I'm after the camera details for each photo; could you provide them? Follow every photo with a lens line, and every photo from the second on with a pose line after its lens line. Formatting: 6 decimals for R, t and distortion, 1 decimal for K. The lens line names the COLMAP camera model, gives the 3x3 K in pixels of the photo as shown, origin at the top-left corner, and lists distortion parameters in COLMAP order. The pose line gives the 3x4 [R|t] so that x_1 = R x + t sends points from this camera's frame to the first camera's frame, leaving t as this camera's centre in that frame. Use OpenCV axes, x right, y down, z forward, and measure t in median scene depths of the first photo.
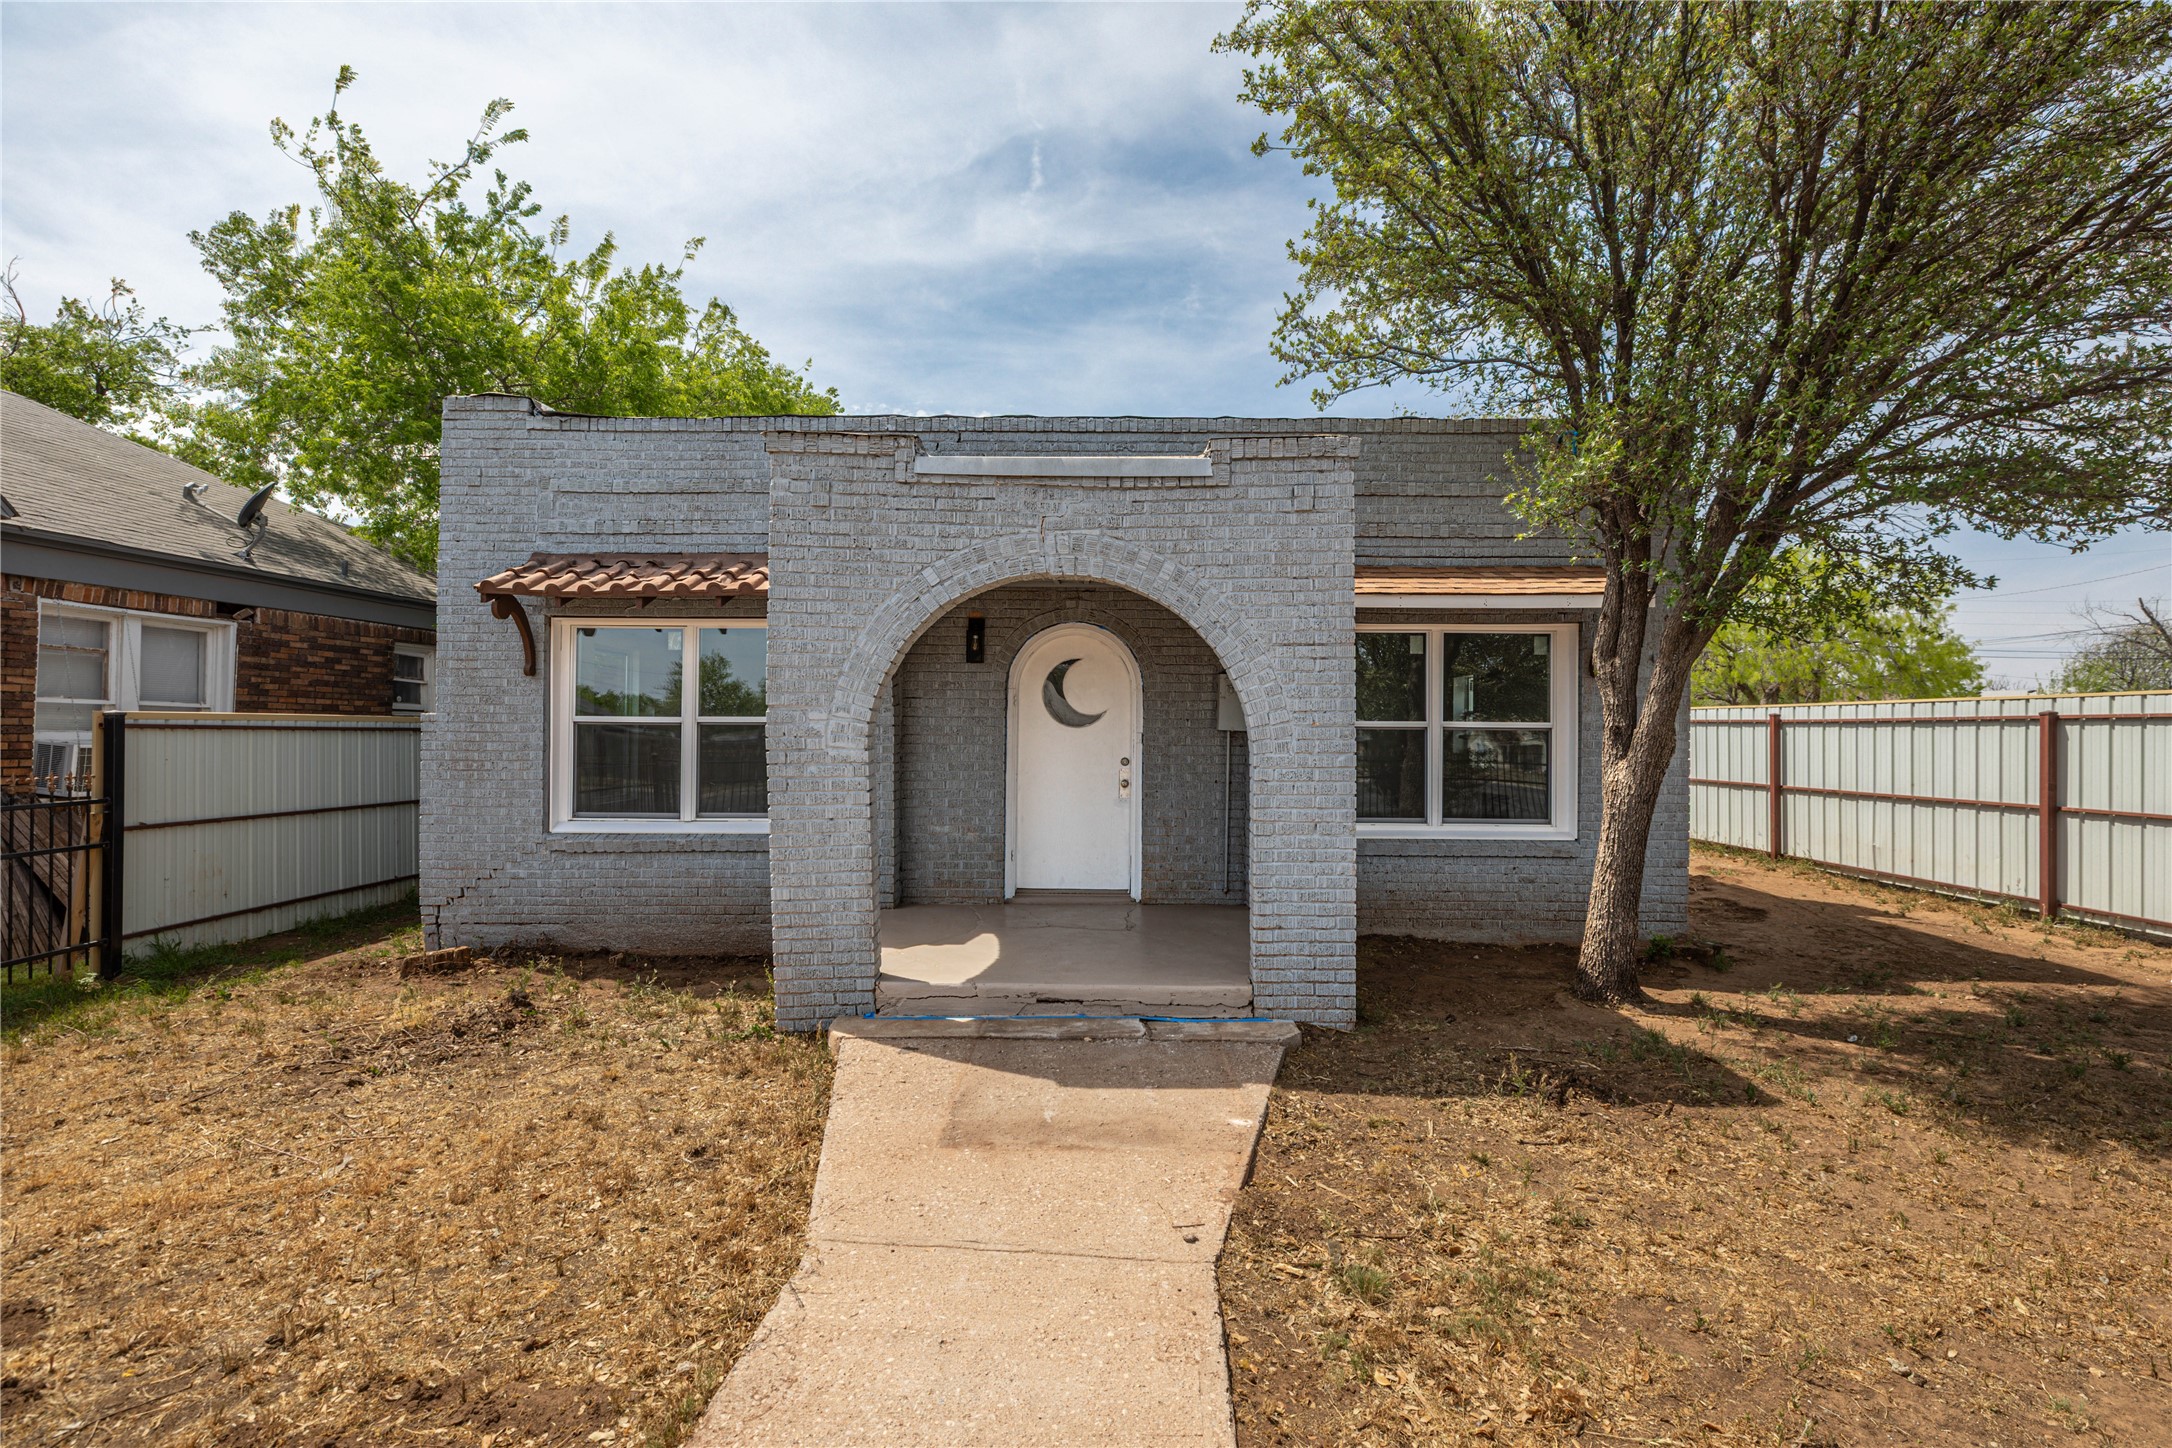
lens RADIAL K [[949.2, 0, 1065.0], [0, 949.2, 720.7], [0, 0, 1]] dist [0.005793, 0.000619]
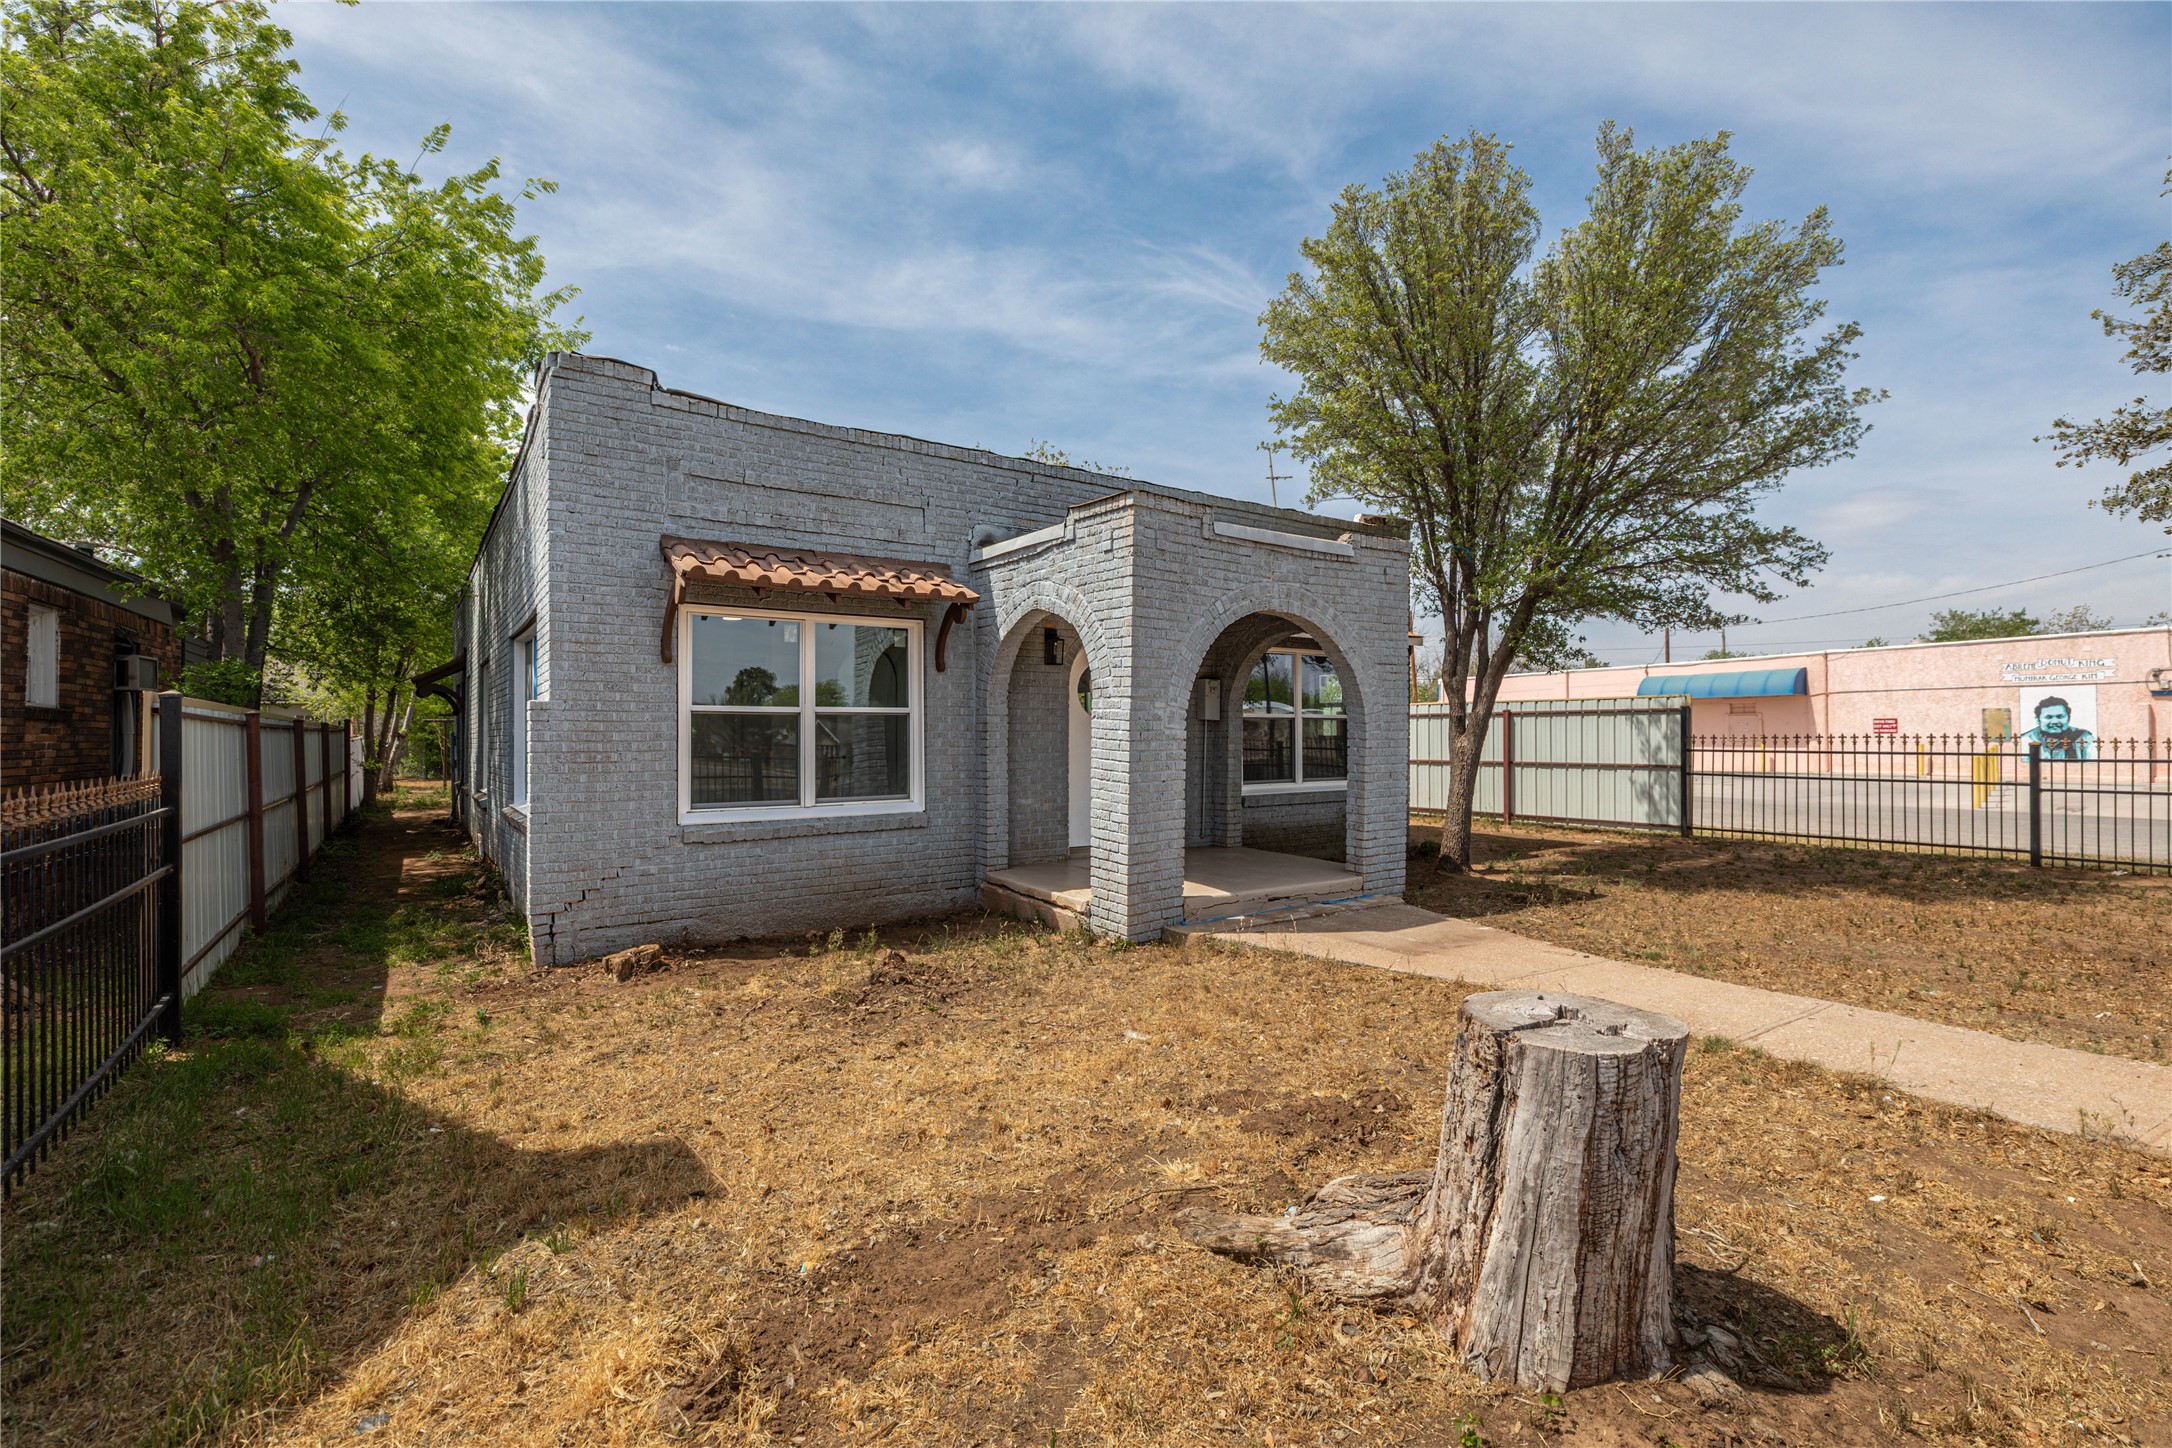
lens RADIAL K [[949.2, 0, 1082.2], [0, 949.2, 711.1], [0, 0, 1]] dist [0.005793, 0.000619]
pose [[0.820143, 0.005059, 0.572137, -0.757334], [0.001126, 0.999945, -0.010455, 0.012257], [-0.572158, 0.009219, 0.820092, -0.028880]]
